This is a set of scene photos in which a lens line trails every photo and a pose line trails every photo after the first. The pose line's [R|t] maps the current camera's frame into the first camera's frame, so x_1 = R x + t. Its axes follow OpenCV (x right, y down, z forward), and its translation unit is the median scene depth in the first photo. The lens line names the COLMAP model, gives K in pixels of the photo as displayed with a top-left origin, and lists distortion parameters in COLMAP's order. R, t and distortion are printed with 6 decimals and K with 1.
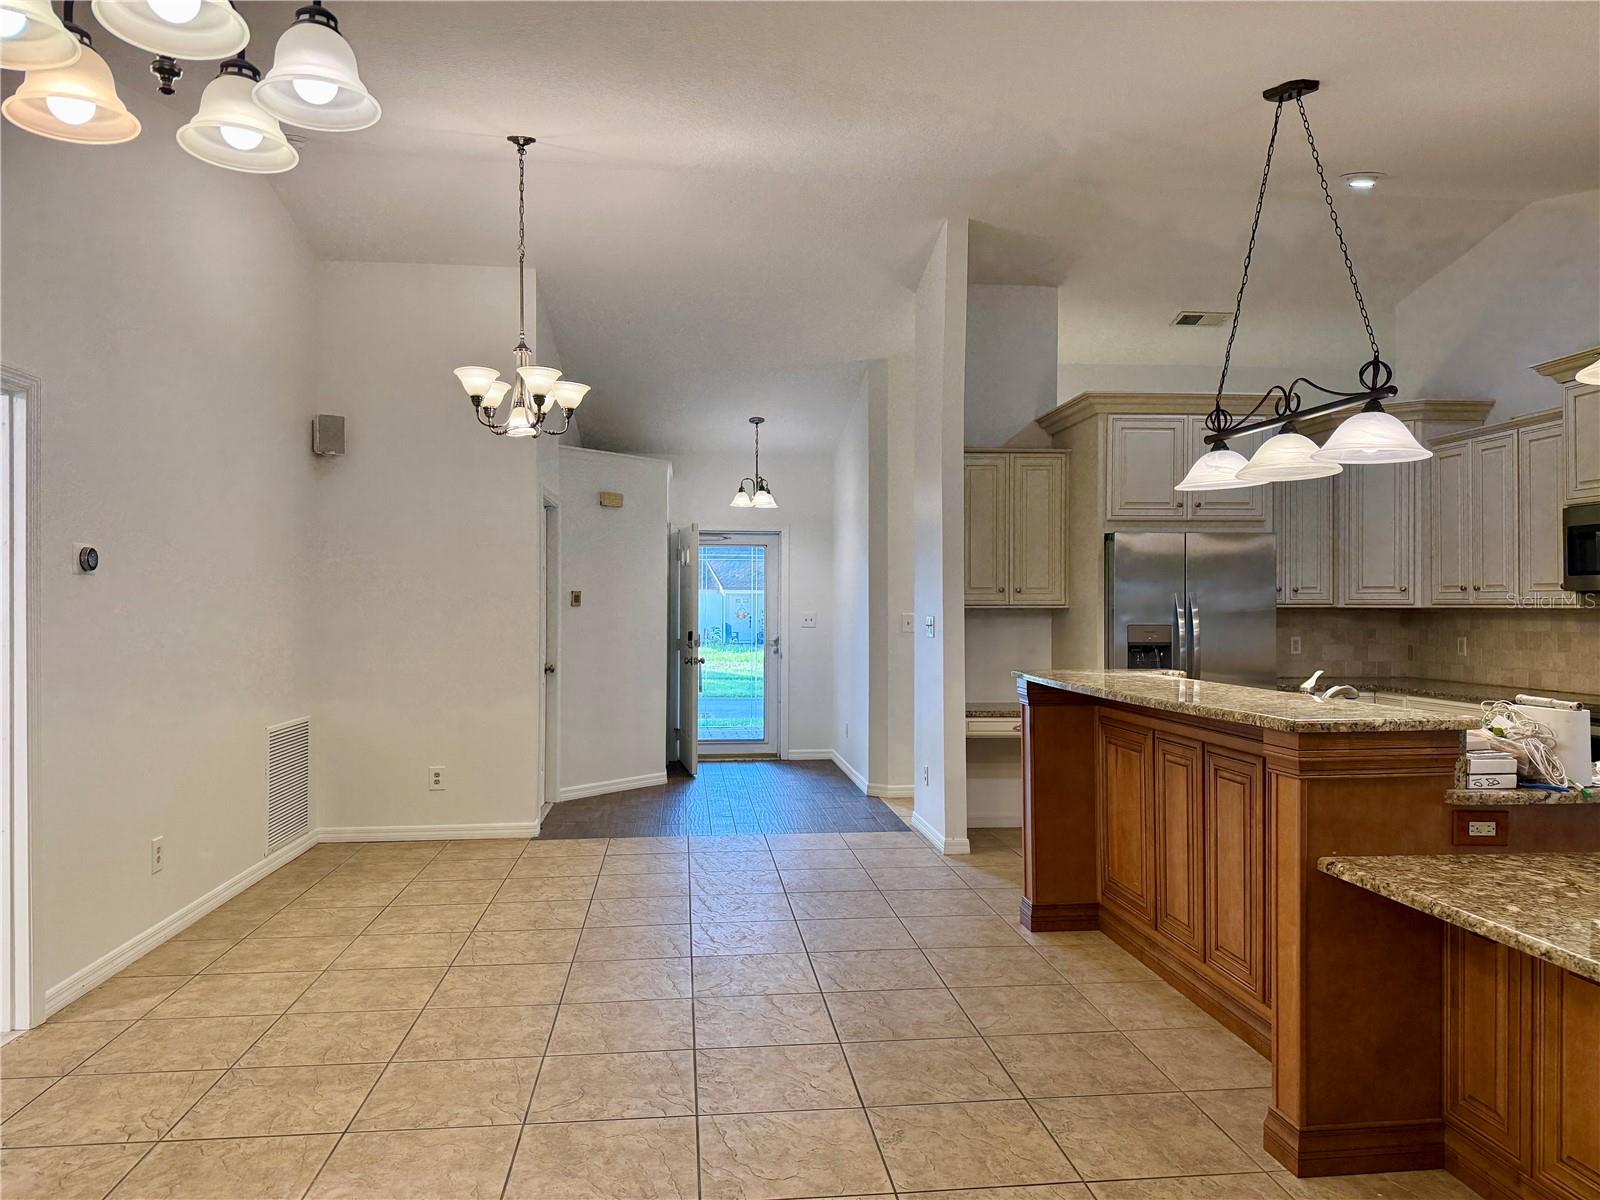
lens RADIAL K [[1144.2, 0, 812.5], [0, 1144.2, 607.0], [0, 0, 1]] dist [0.207966, -0.295746]
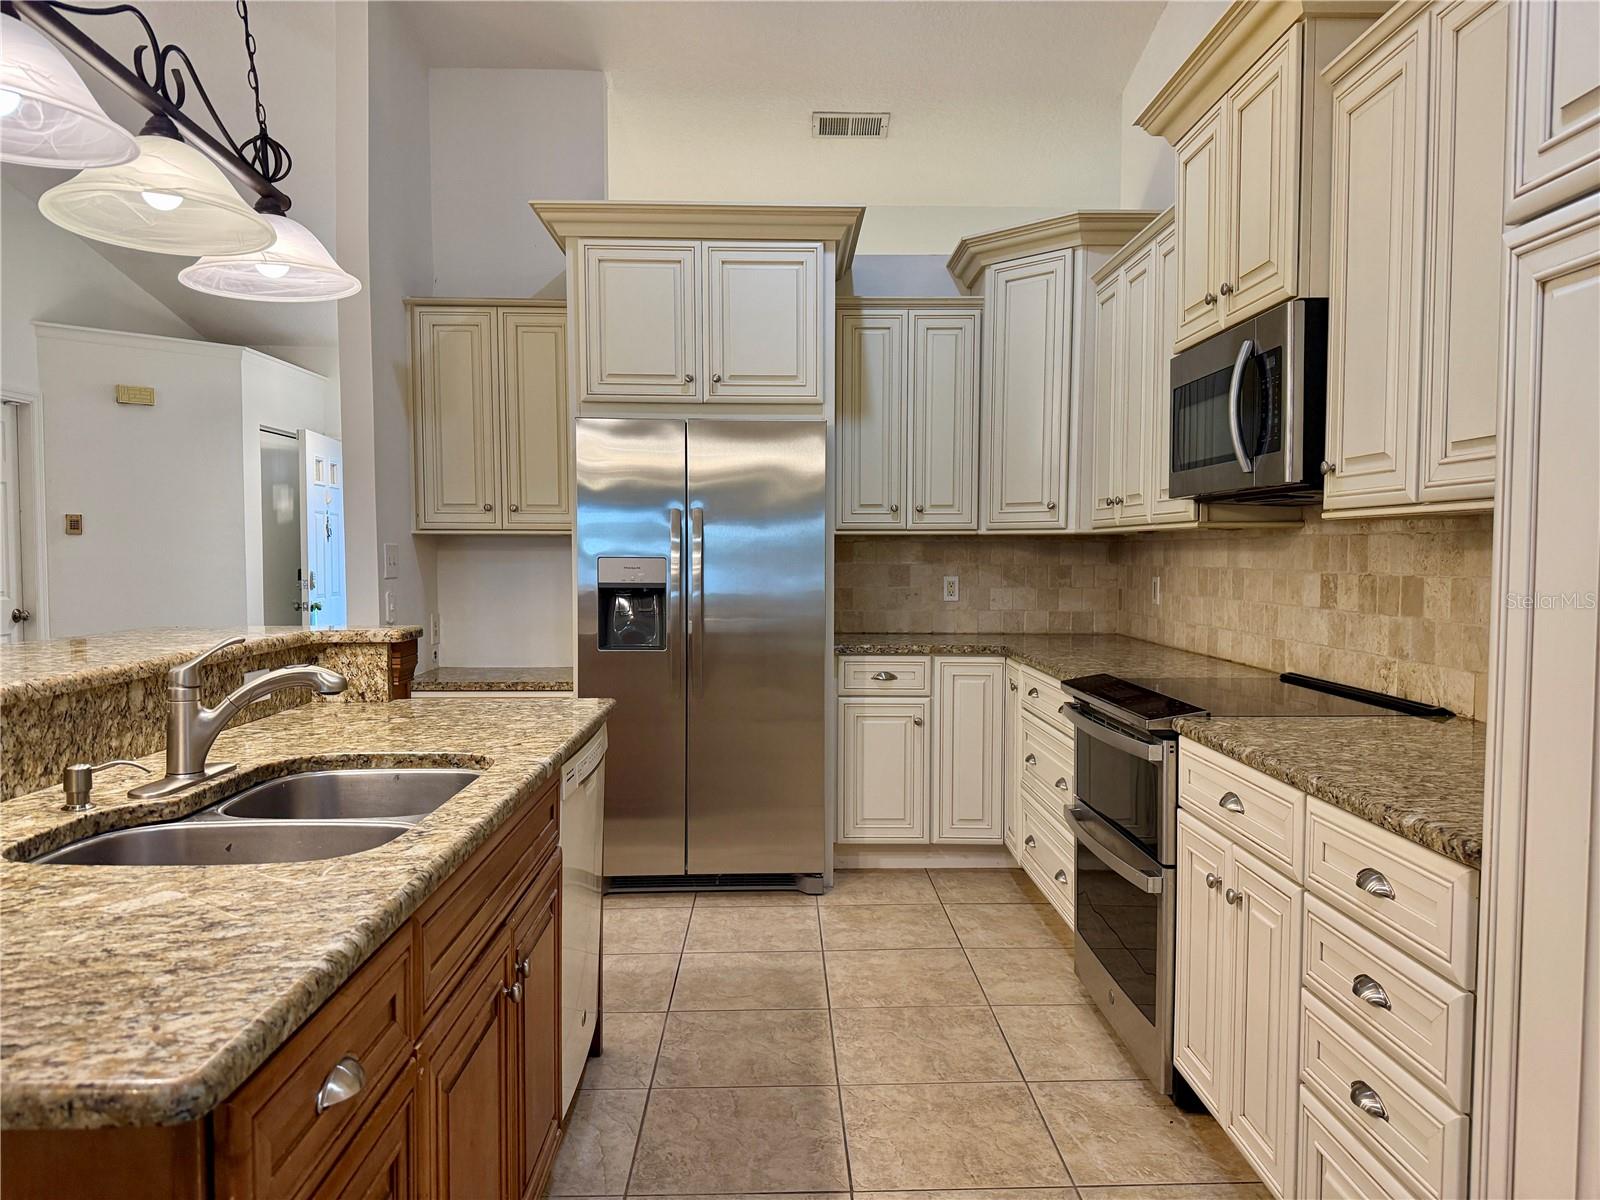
lens RADIAL K [[1144.2, 0, 812.5], [0, 1144.2, 607.0], [0, 0, 1]] dist [0.207966, -0.295746]
pose [[0.992374, 0.006529, -0.123094, 0.452196], [-0.000635, 0.998854, 0.047861, 0.011412], [0.123265, -0.047418, 0.991240, 0.331450]]
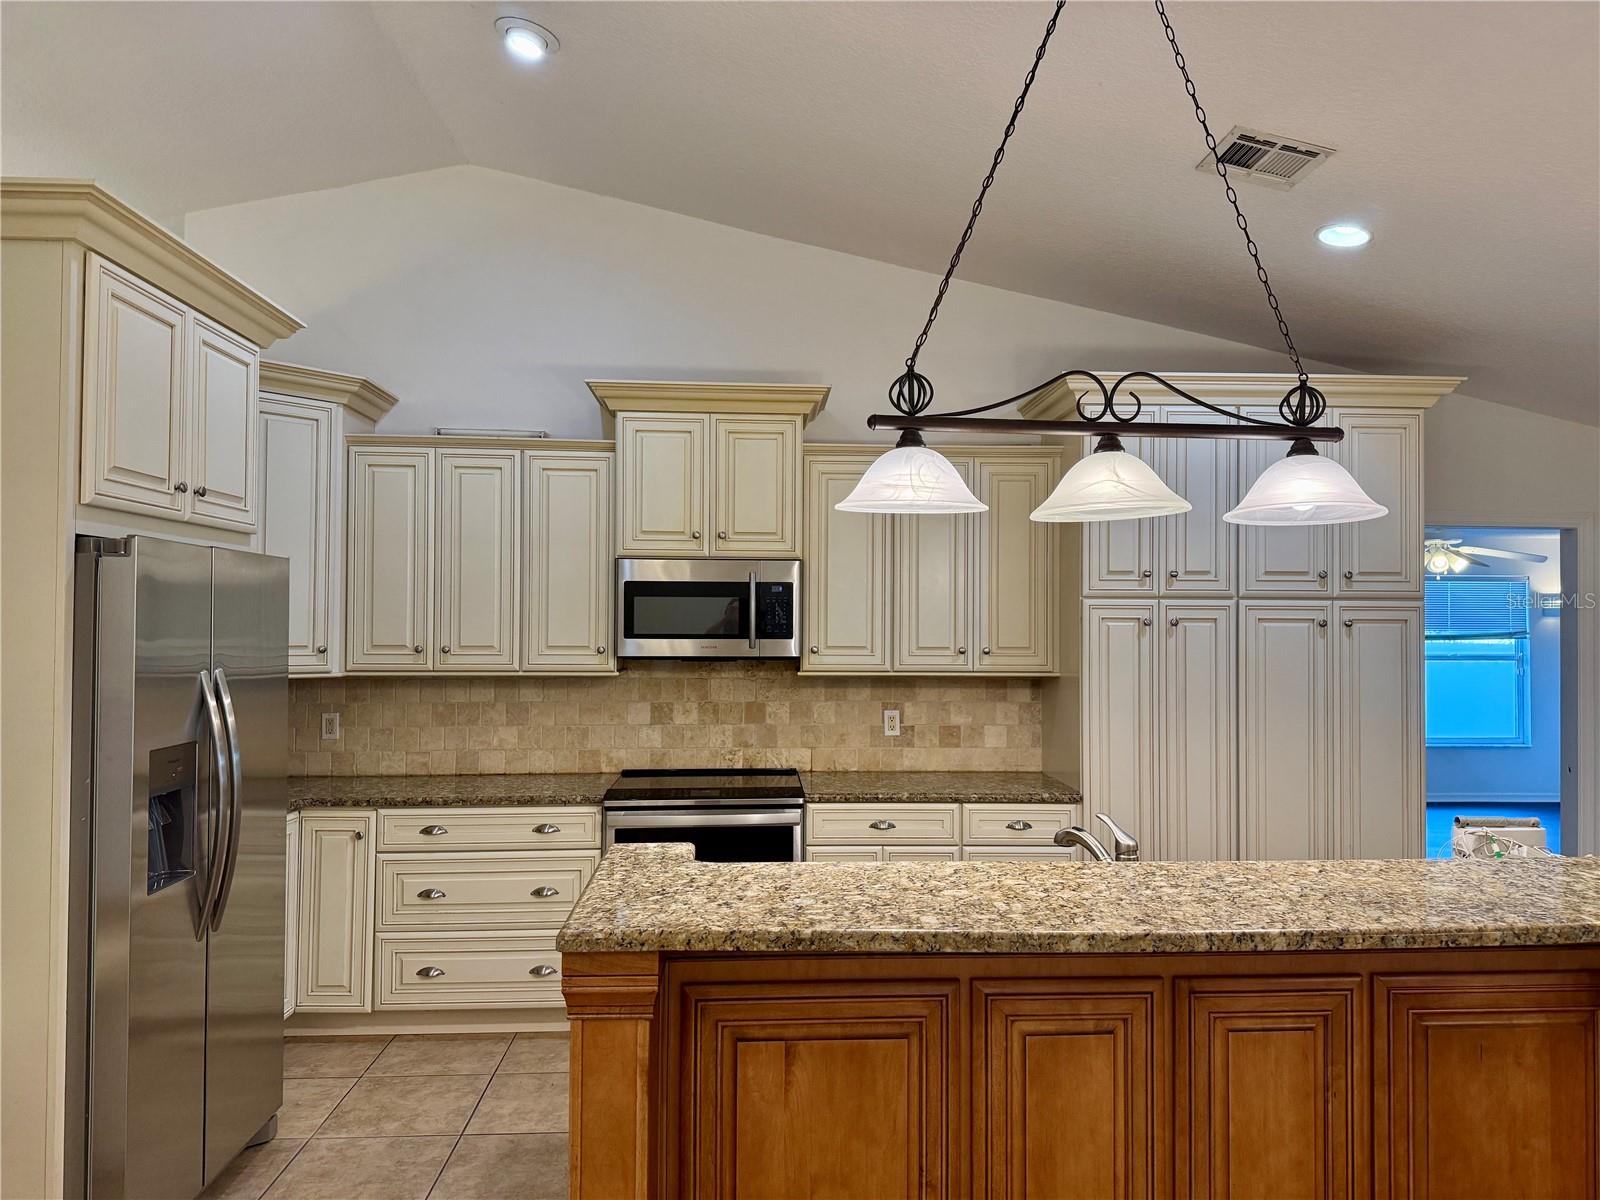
lens RADIAL K [[1144.2, 0, 812.5], [0, 1144.2, 607.0], [0, 0, 1]] dist [0.207966, -0.295746]
pose [[0.082801, 0.013059, 0.996481, -0.144961], [-0.006152, 0.999902, -0.012593, -0.033147], [-0.996547, -0.005088, 0.082873, 0.676140]]
